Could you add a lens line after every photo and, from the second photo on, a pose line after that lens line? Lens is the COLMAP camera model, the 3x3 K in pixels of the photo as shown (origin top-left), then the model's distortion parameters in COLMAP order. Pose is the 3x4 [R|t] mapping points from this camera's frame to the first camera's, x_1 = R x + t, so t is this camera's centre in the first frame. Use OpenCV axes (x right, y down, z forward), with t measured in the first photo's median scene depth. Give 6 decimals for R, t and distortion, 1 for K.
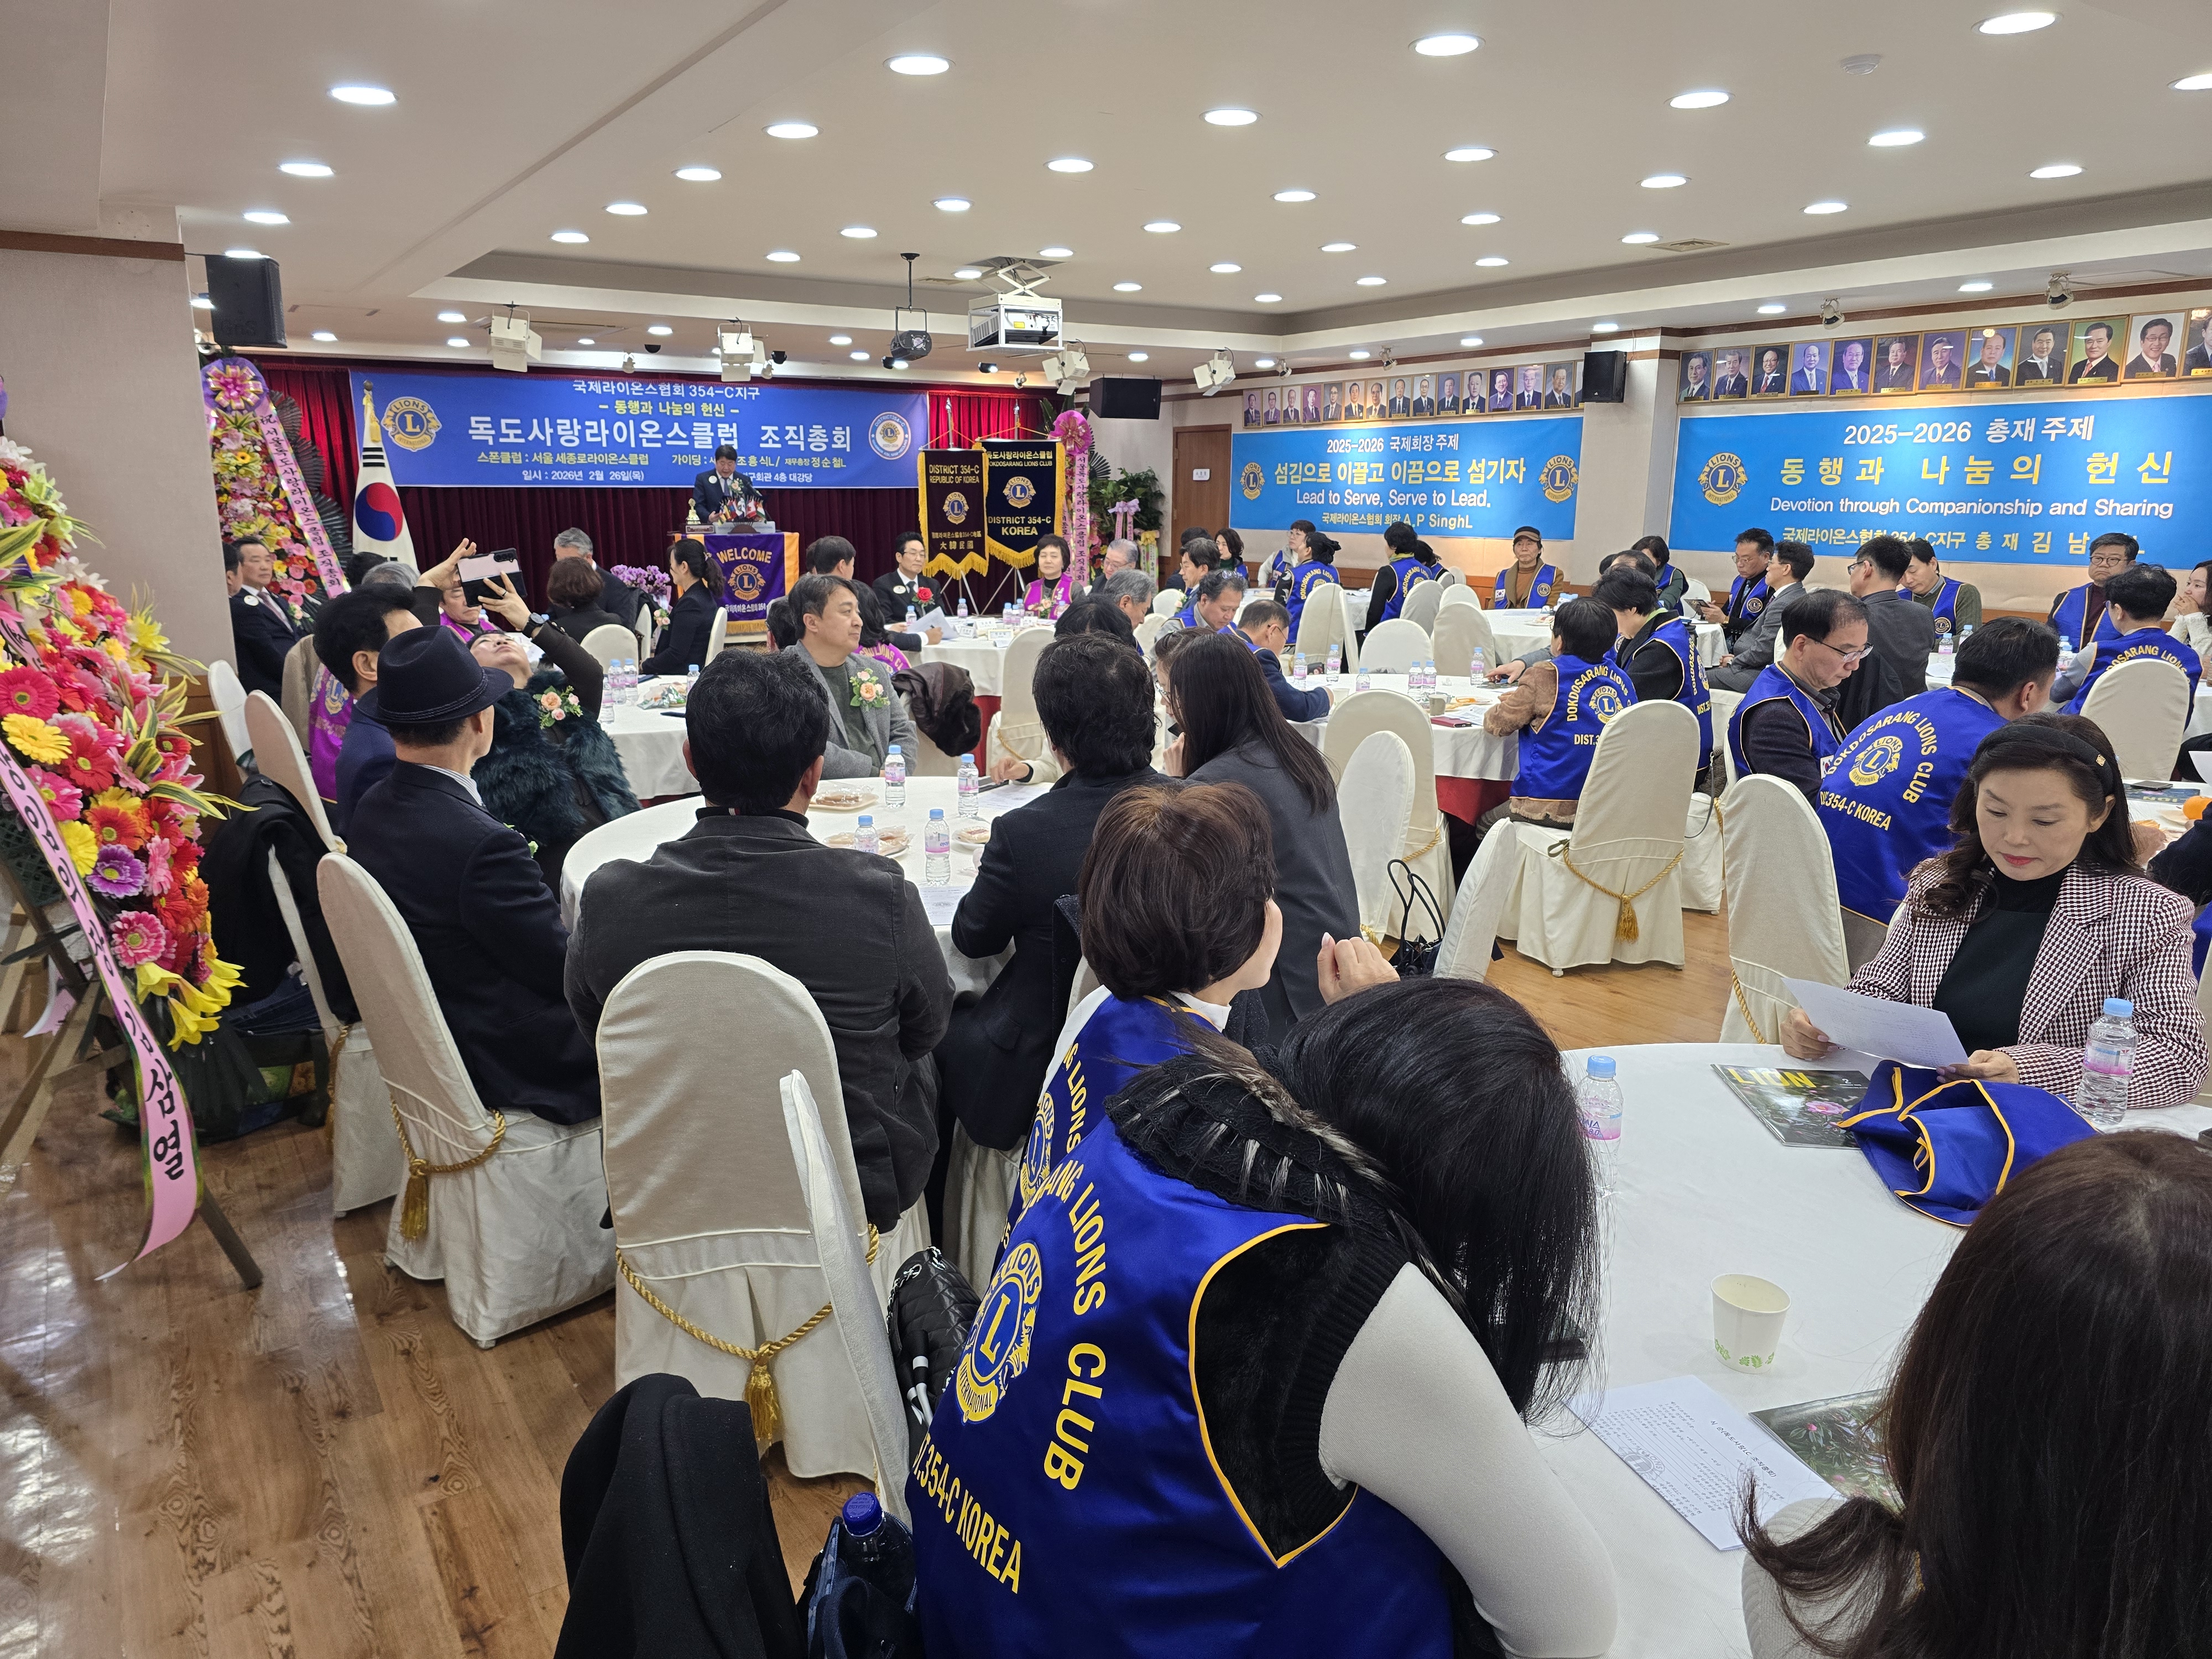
lens RADIAL K [[1490.0, 0, 1100.6], [0, 1490.0, 839.5], [0, 0, 1]] dist [0.055302, -0.051116]
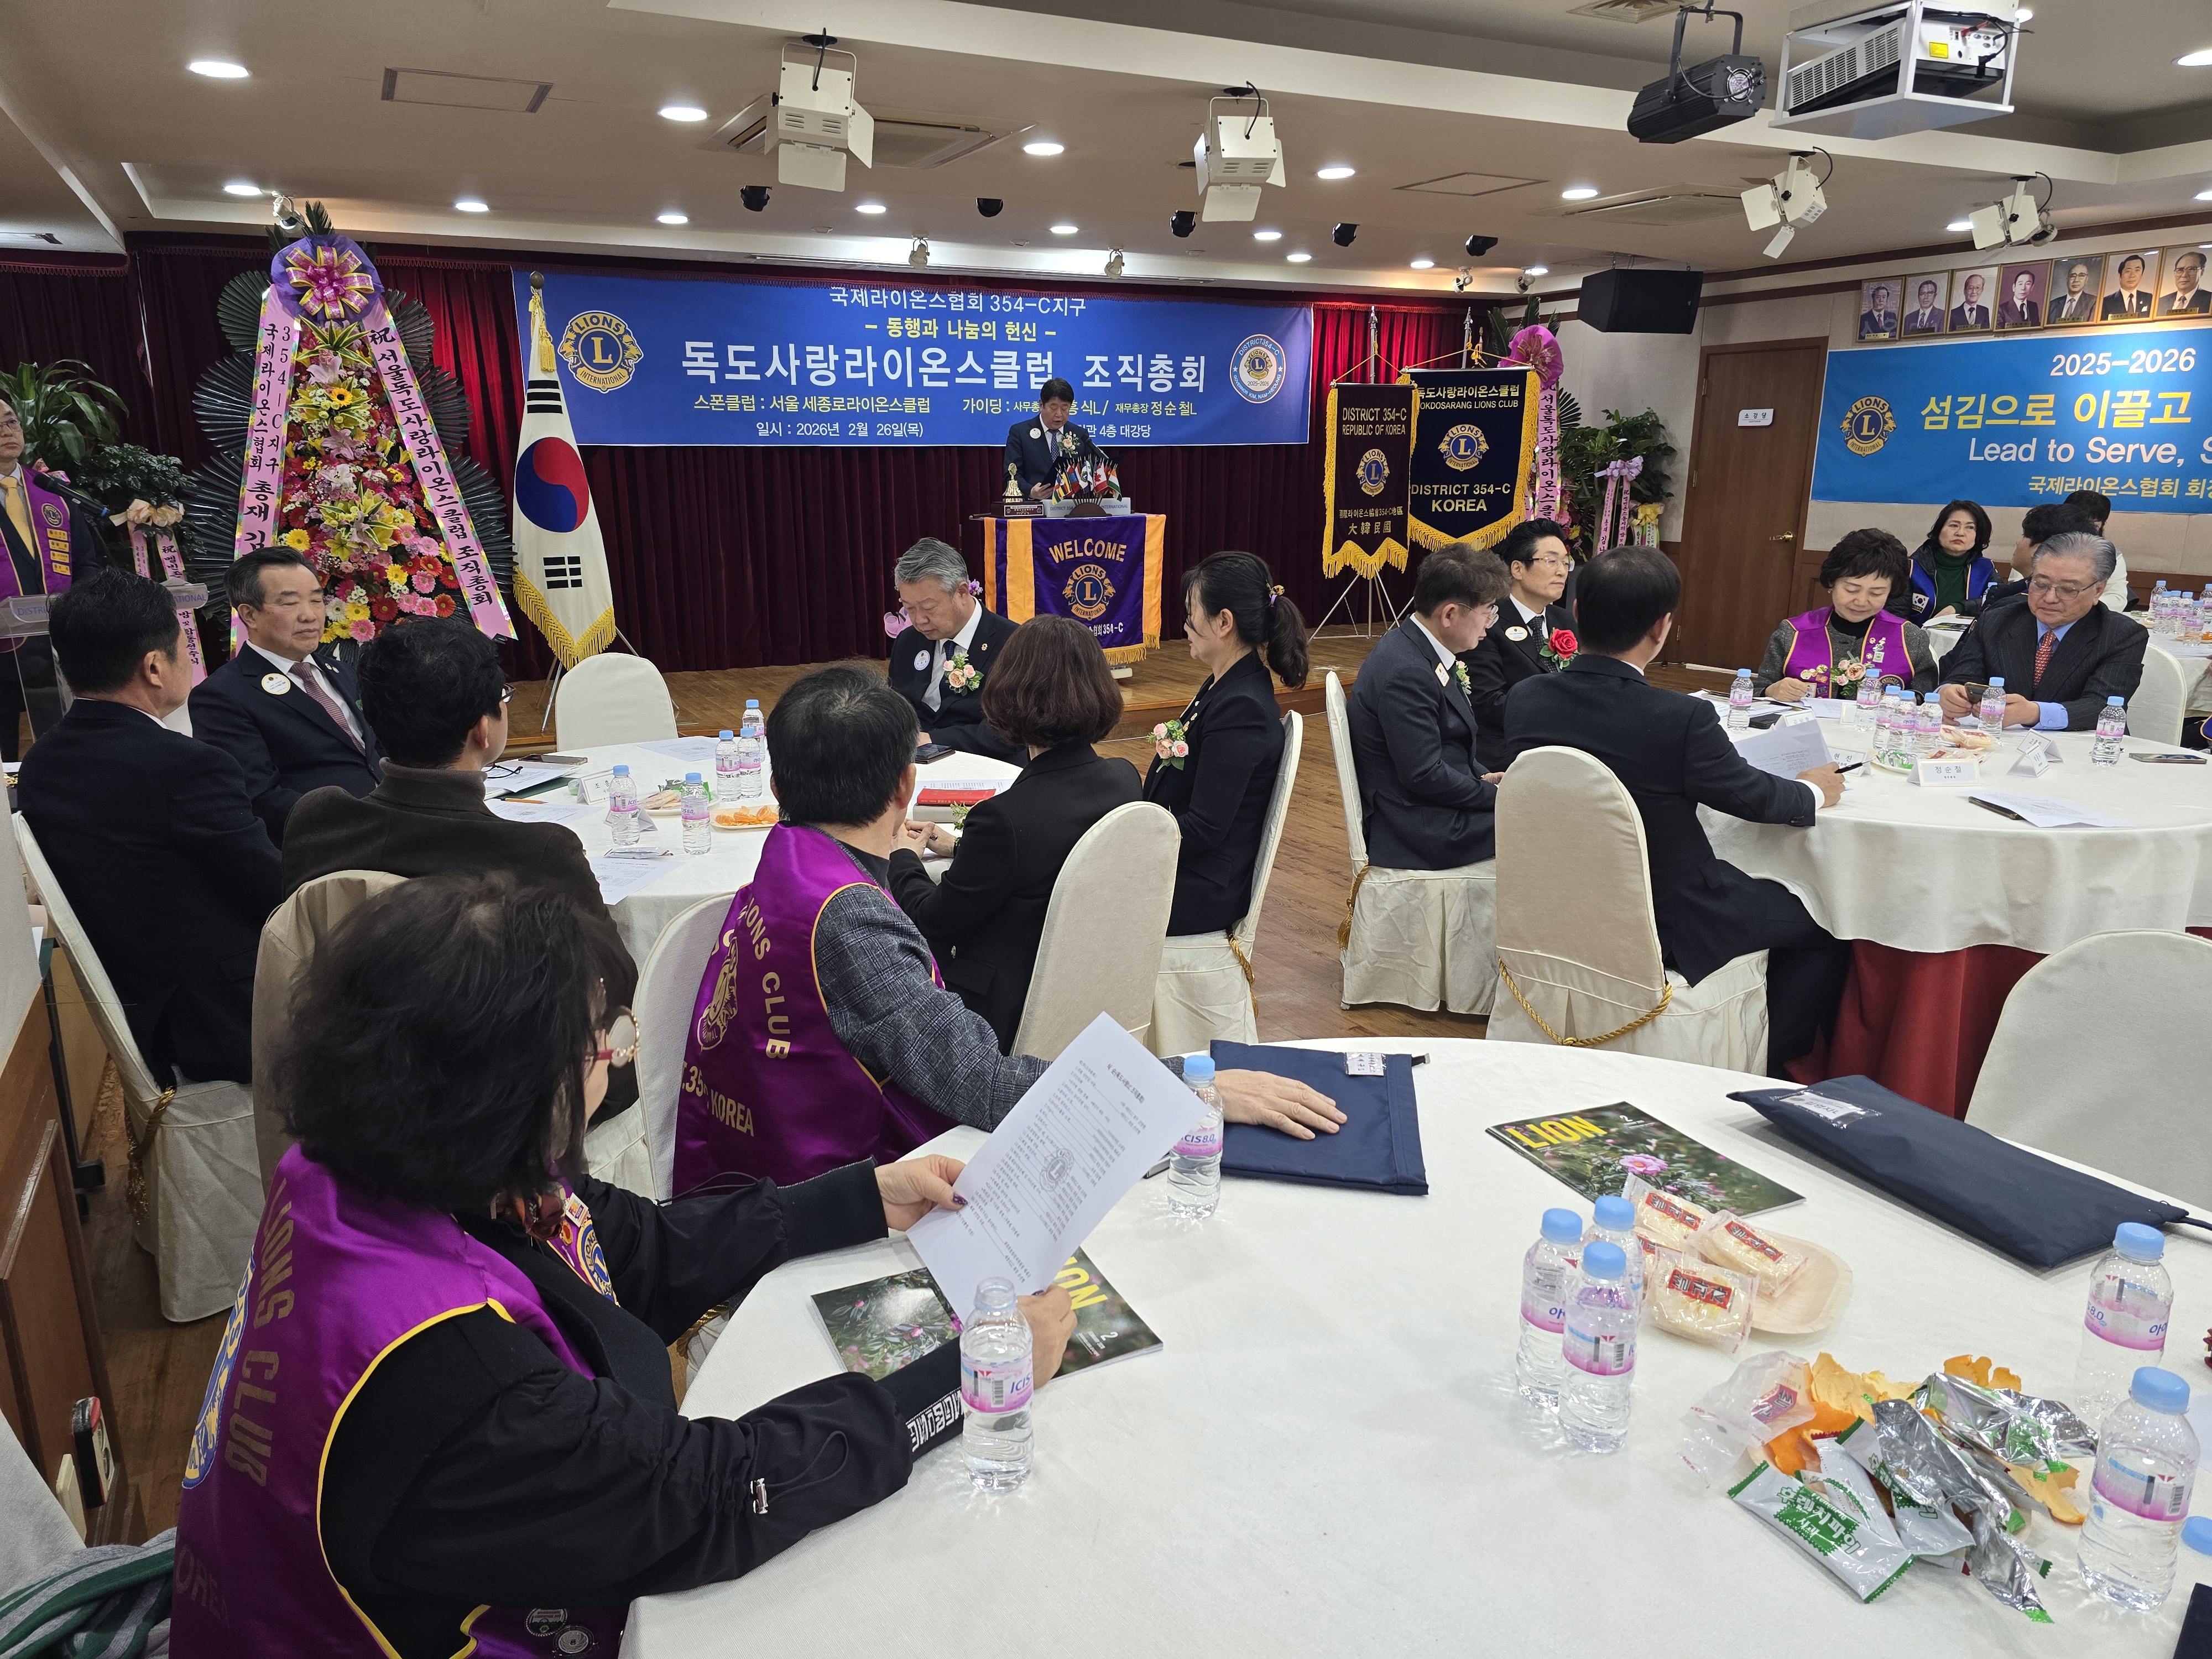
lens RADIAL K [[1490.0, 0, 1098.0], [0, 1490.0, 837.7], [0, 0, 1]] dist [0.055302, -0.051116]
pose [[0.994726, 0.021109, -0.100368, -0.156847], [-0.019023, 0.999584, 0.021695, -0.074339], [0.100784, -0.019671, 0.994714, 0.333778]]
